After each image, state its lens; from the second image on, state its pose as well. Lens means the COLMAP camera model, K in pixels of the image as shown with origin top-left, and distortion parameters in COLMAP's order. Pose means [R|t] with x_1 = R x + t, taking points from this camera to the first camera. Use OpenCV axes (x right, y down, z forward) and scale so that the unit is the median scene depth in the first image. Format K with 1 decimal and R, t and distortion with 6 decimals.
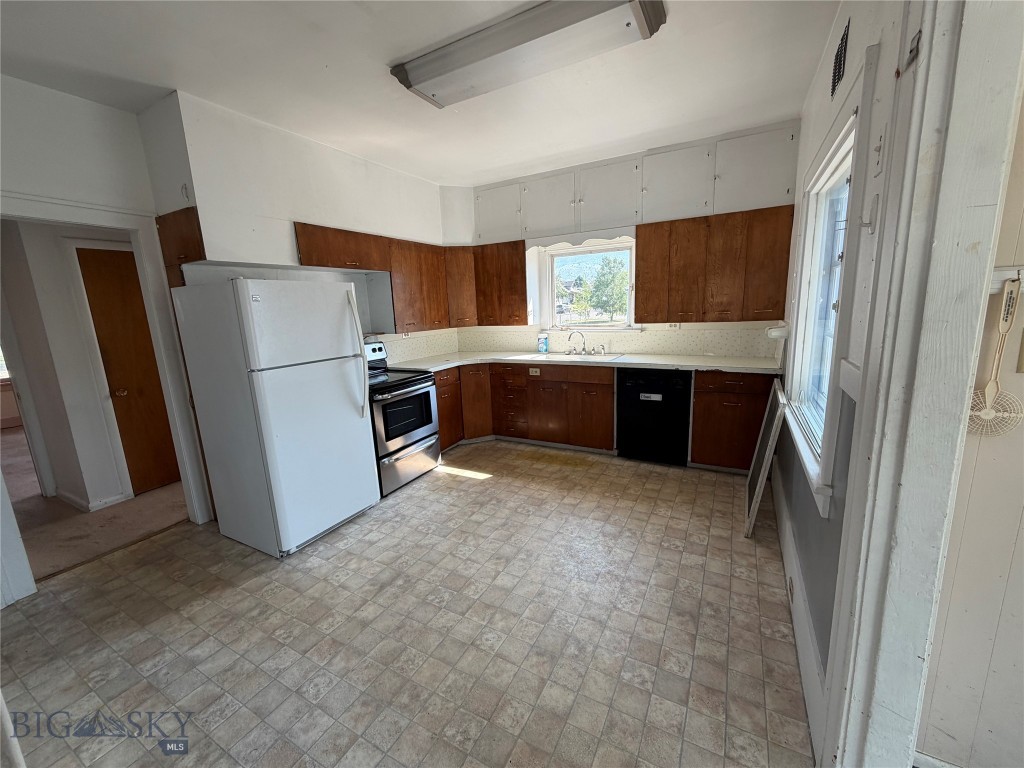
lens RADIAL K [[407.6, 0, 511.2], [0, 407.6, 384.3], [0, 0, 1]] dist [0.001741, 0.000568]
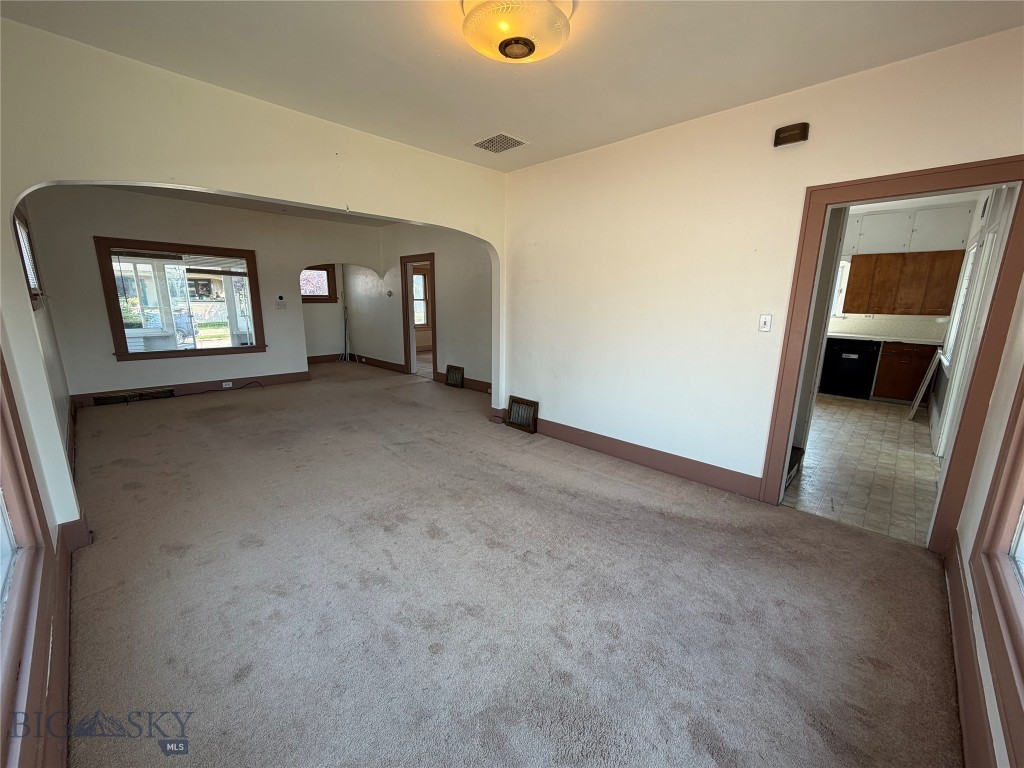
lens RADIAL K [[407.6, 0, 514.1], [0, 407.6, 384.5], [0, 0, 1]] dist [0.001741, 0.000568]
pose [[0.965000, 0.103943, -0.240770, -0.616212], [-0.097410, 0.994483, 0.038910, 0.227571], [0.243487, -0.014095, 0.969802, -1.048621]]
